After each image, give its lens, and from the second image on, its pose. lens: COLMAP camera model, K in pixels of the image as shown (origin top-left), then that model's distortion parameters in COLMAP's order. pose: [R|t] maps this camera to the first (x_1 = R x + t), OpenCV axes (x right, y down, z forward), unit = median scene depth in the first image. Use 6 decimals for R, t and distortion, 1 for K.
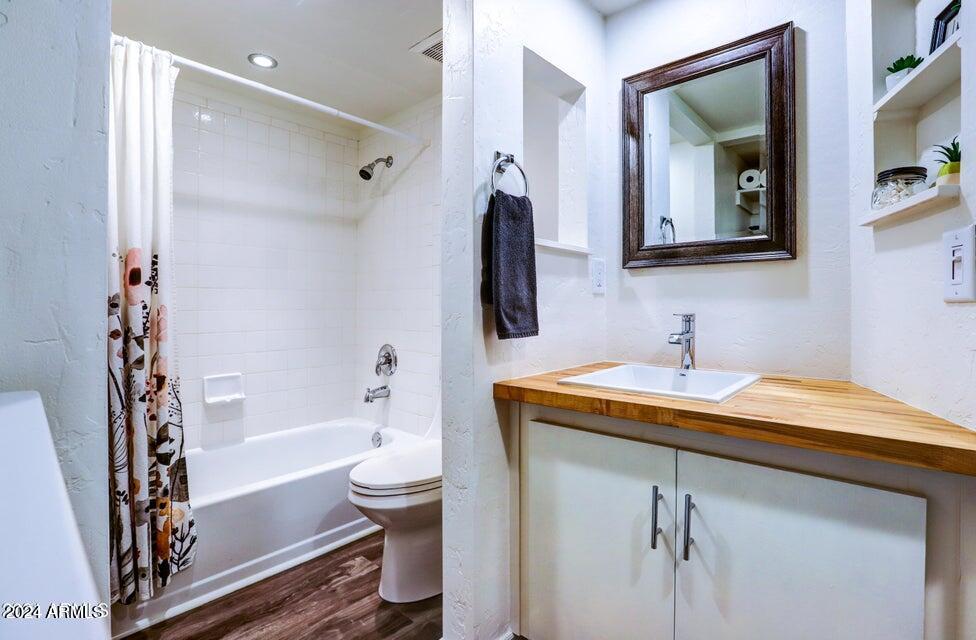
lens RADIAL K [[471.9, 0, 489.0], [0, 471.9, 312.3], [0, 0, 1]] dist [-0.037120, 0.000037]
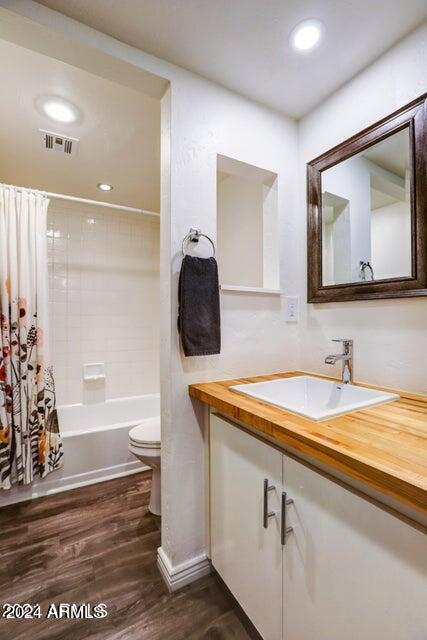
lens RADIAL K [[290.6, 0, 213.5], [0, 290.6, 320.0], [0, 0, 1]] dist [-0.036104, 0.000321]
pose [[0.942981, 0.004080, -0.332820, 0.327524], [-0.007271, 0.999939, -0.008345, -0.039467], [0.332766, 0.010289, 0.942953, 0.139972]]
